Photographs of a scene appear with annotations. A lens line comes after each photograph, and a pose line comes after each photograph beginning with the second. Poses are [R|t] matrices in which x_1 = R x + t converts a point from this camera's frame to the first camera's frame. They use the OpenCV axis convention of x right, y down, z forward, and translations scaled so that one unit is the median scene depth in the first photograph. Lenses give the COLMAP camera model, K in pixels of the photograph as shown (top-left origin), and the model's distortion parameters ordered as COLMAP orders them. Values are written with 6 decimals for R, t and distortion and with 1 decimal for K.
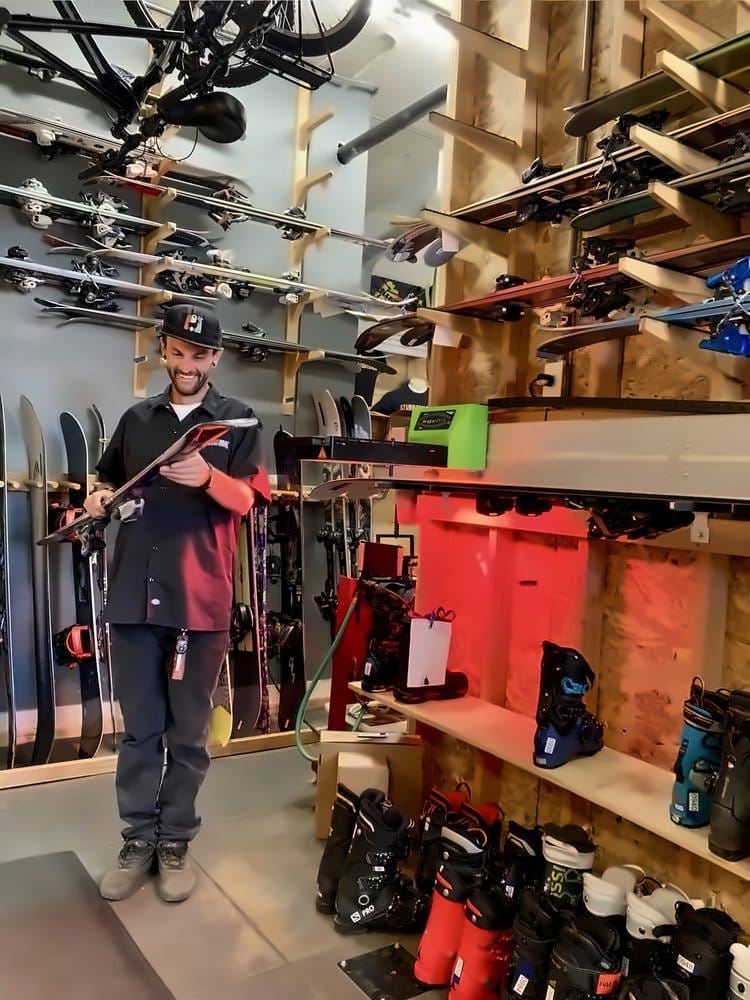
lens RADIAL K [[811.2, 0, 374.6], [0, 811.2, 512.4], [0, 0, 1]] dist [0.003073, -0.006894]
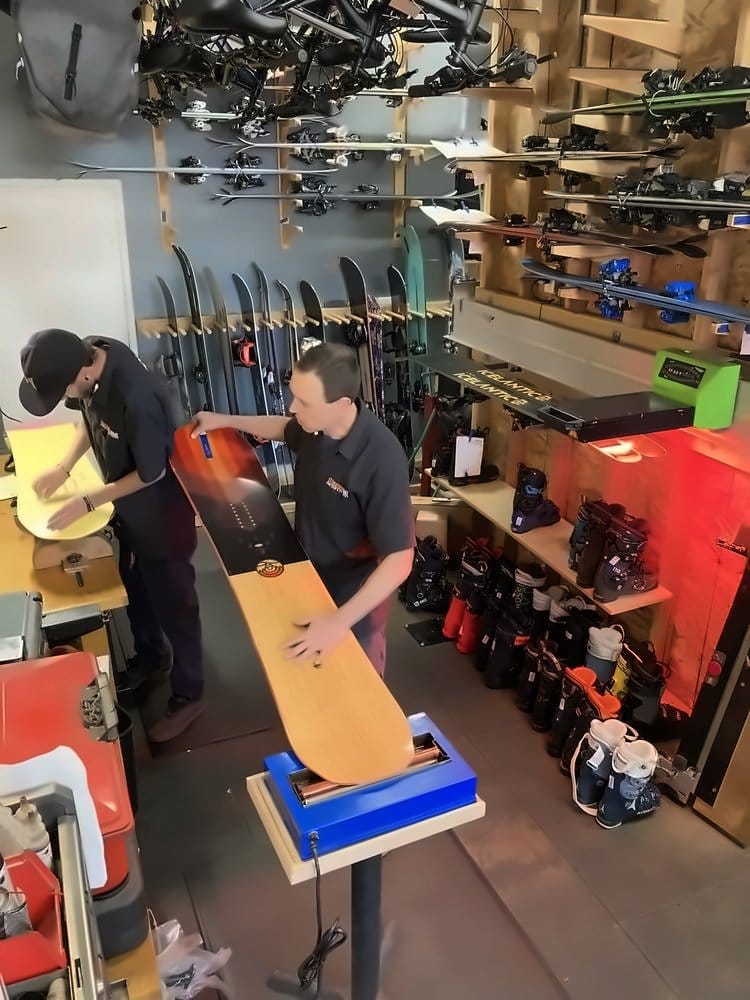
lens RADIAL K [[812.4, 0, 387.7], [0, 812.4, 504.1], [0, 0, 1]] dist [0.004277, -0.007569]
pose [[0.980107, 0.027988, -0.196487, 0.227562], [0.040086, 0.941687, 0.334093, -0.276294], [0.194380, -0.335323, 0.921832, -0.525887]]
